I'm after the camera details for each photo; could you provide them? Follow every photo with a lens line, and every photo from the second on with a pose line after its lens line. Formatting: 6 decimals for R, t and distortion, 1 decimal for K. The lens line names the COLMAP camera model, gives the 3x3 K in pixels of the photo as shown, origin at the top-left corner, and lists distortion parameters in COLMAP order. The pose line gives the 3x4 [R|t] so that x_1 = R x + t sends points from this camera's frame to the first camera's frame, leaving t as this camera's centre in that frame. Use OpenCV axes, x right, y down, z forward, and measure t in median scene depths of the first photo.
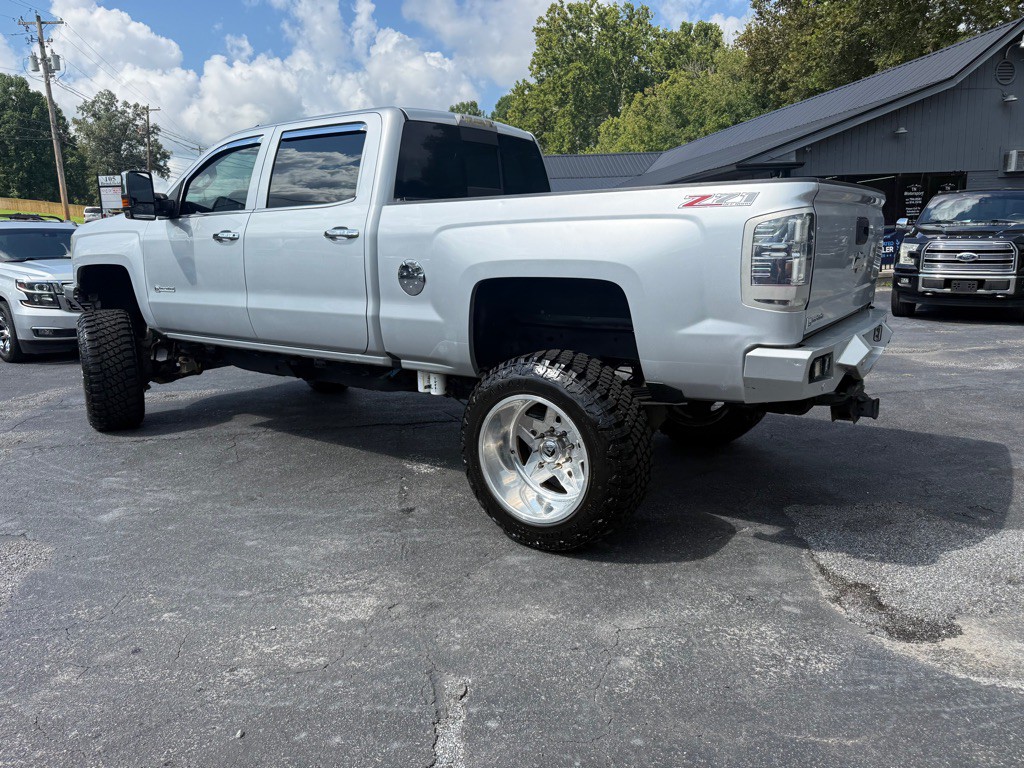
lens RADIAL K [[725.4, 0, 514.7], [0, 725.4, 384.0], [0, 0, 1]] dist [0.013899, -0.021104]
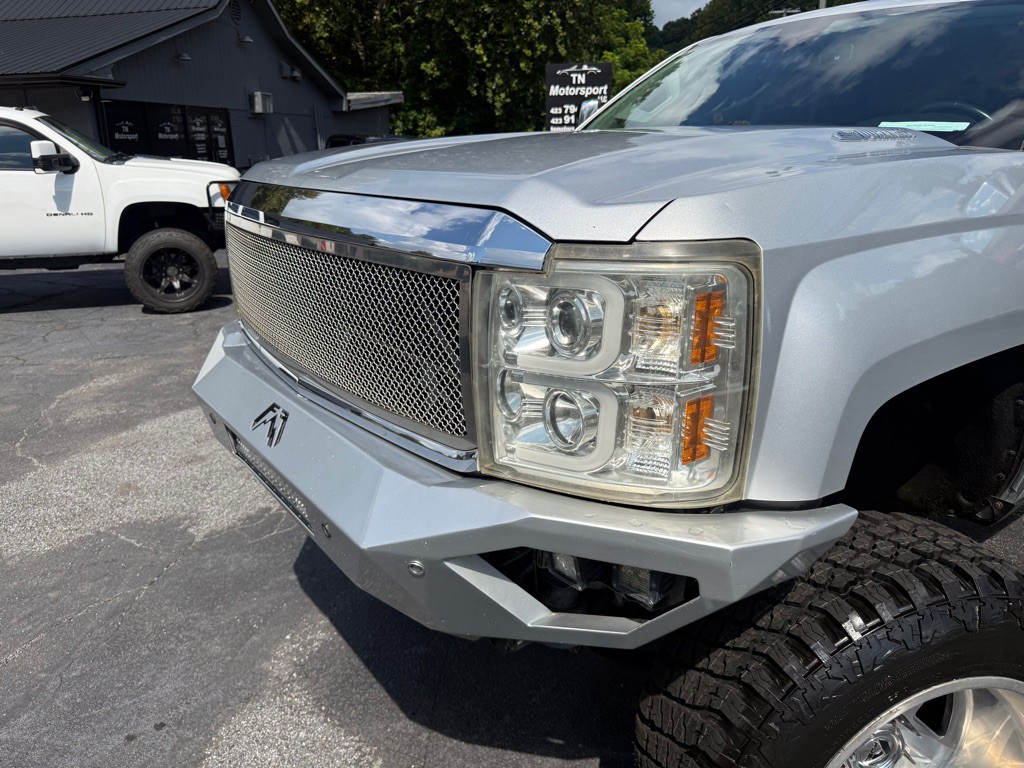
lens RADIAL K [[738.6, 0, 505.2], [0, 738.6, 380.9], [0, 0, 1]] dist [0.006967, -0.008300]
pose [[0.339373, -0.252451, 0.906143, -0.880705], [0.179233, 0.963019, 0.201170, -0.243590], [-0.923418, 0.094139, 0.372070, 1.082385]]
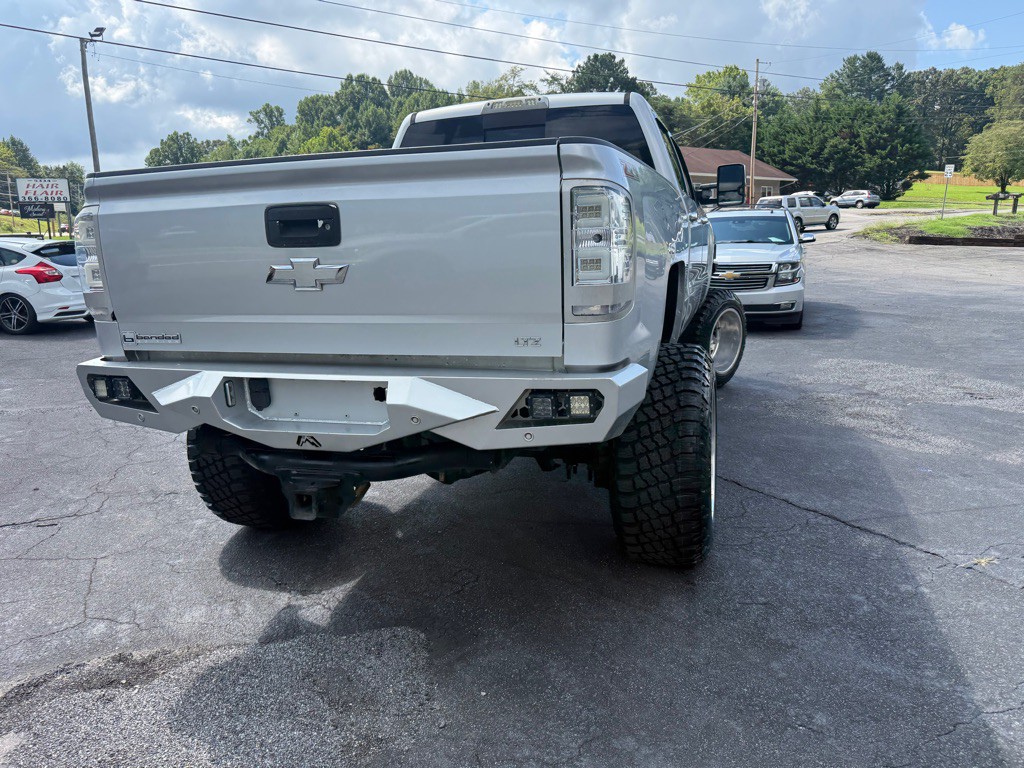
lens RADIAL K [[727.5, 0, 516.2], [0, 727.5, 385.7], [0, 0, 1]] dist [0.008511, -0.016959]
pose [[0.302167, 0.193920, -0.933322, 0.755909], [-0.166641, 0.974759, 0.148579, -0.129863], [0.938576, 0.110635, 0.326855, 0.639380]]
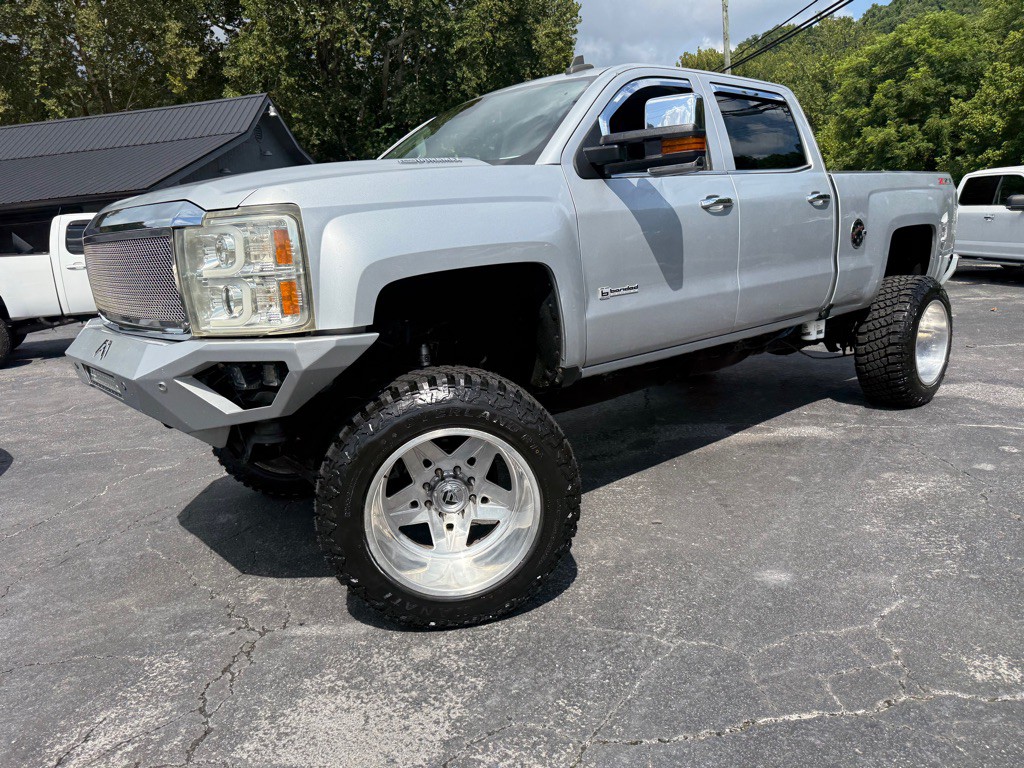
lens RADIAL K [[738.6, 0, 505.2], [0, 738.6, 380.9], [0, 0, 1]] dist [0.006967, -0.008300]
pose [[0.260393, -0.192020, 0.946215, -1.065855], [0.254907, 0.958924, 0.124450, -0.152056], [-0.931245, 0.208791, 0.298645, 0.871655]]
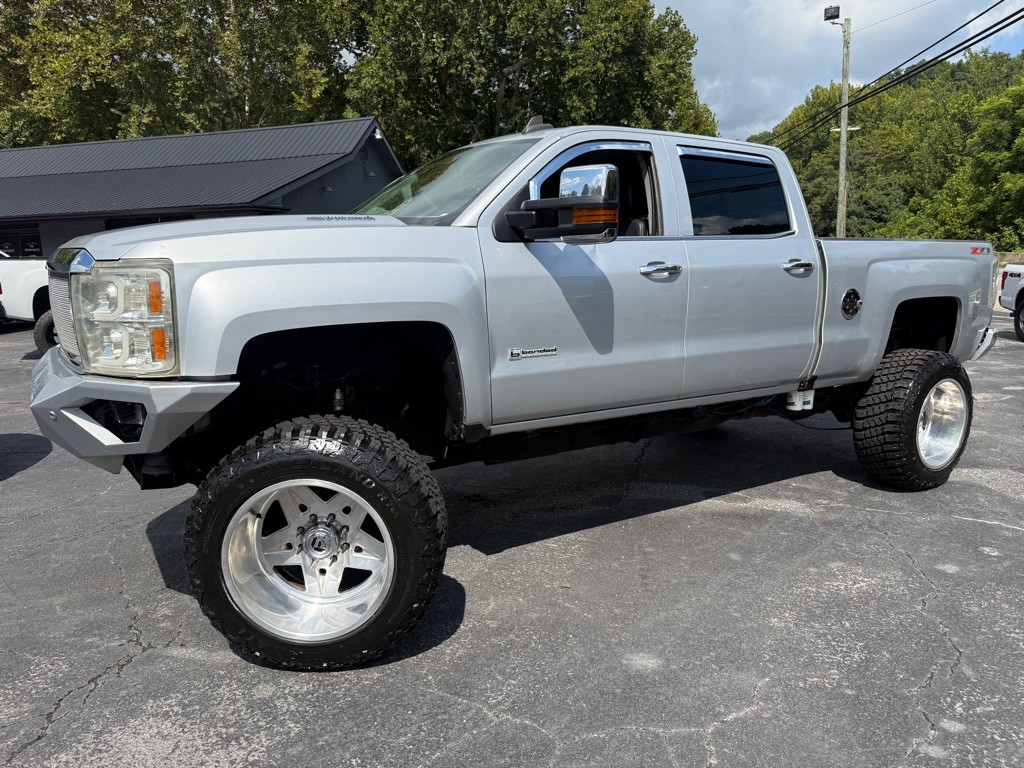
lens RADIAL K [[738.6, 0, 505.2], [0, 738.6, 380.9], [0, 0, 1]] dist [0.006967, -0.008300]
pose [[0.403719, -0.136455, 0.904650, -1.018320], [0.183164, 0.980850, 0.066208, -0.145444], [-0.896360, 0.138970, 0.420981, 0.718469]]
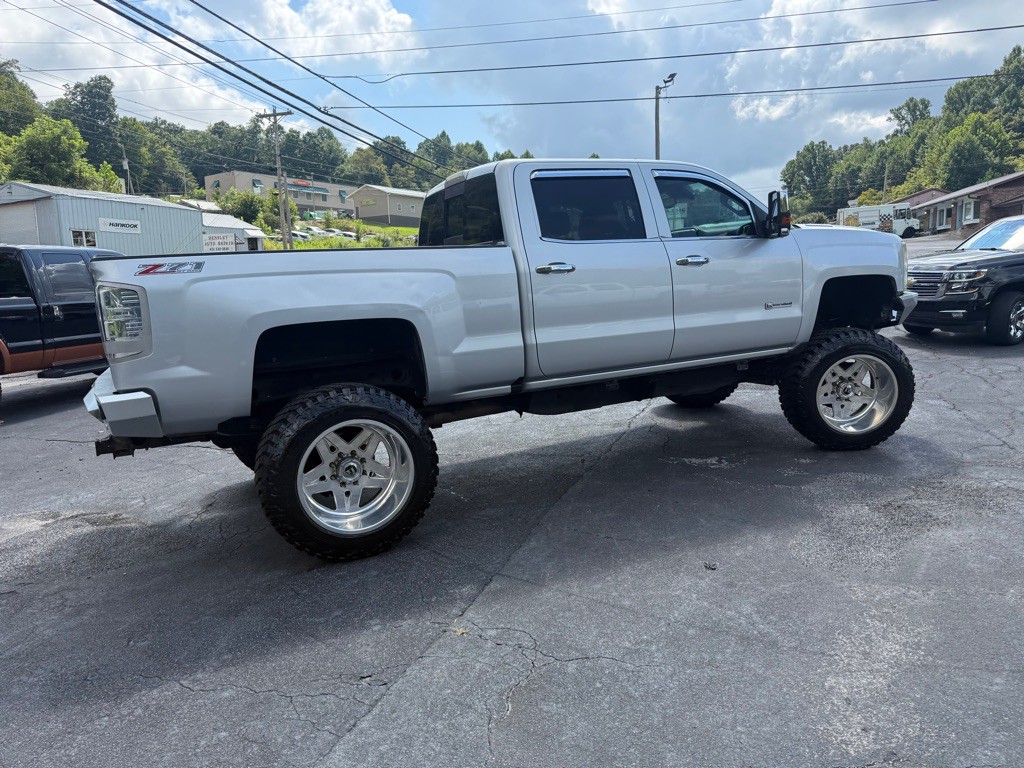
lens RADIAL K [[715.5, 0, 513.9], [0, 715.5, 398.5], [0, 0, 1]] dist [0.029145, -0.035462]
pose [[-0.483179, 0.192696, -0.854053, 0.782849], [-0.108702, 0.954728, 0.276909, -0.302270], [0.868748, 0.226634, -0.440357, 1.413897]]
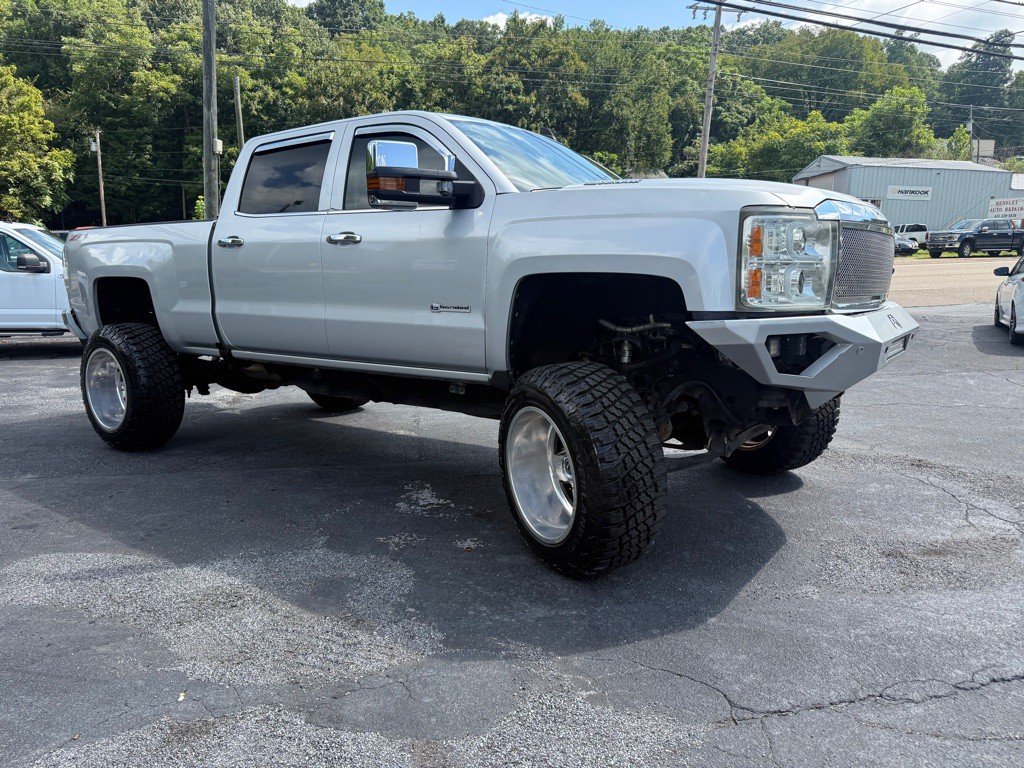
lens RADIAL K [[716.4, 0, 512.2], [0, 716.4, 389.9], [0, 0, 1]] dist [0.010222, -0.015336]
pose [[-0.999751, 0.021344, 0.006558, -0.296619], [0.022276, 0.933225, 0.358602, -0.356086], [0.001534, 0.358659, -0.933467, 1.906428]]
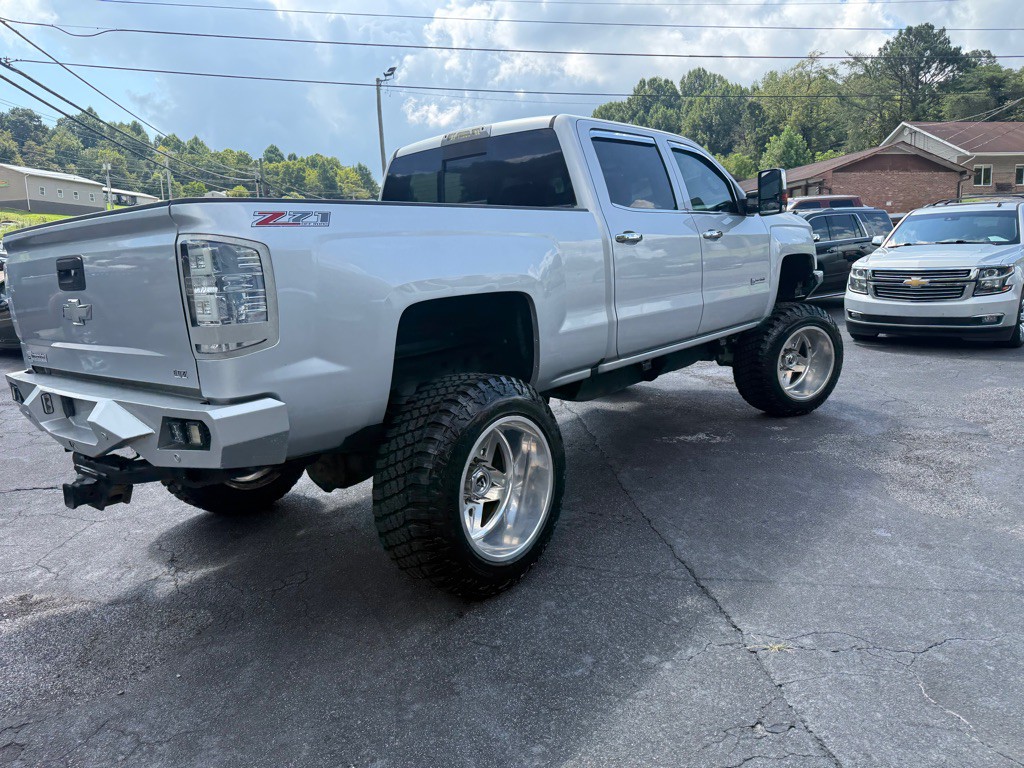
lens RADIAL K [[724.5, 0, 514.1], [0, 724.5, 384.1], [0, 0, 1]] dist [0.009992, -0.017276]
pose [[-0.082847, 0.196377, -0.977022, 0.809757], [-0.143714, 0.967790, 0.206708, -0.213884], [0.986145, 0.157537, -0.051956, 1.005563]]
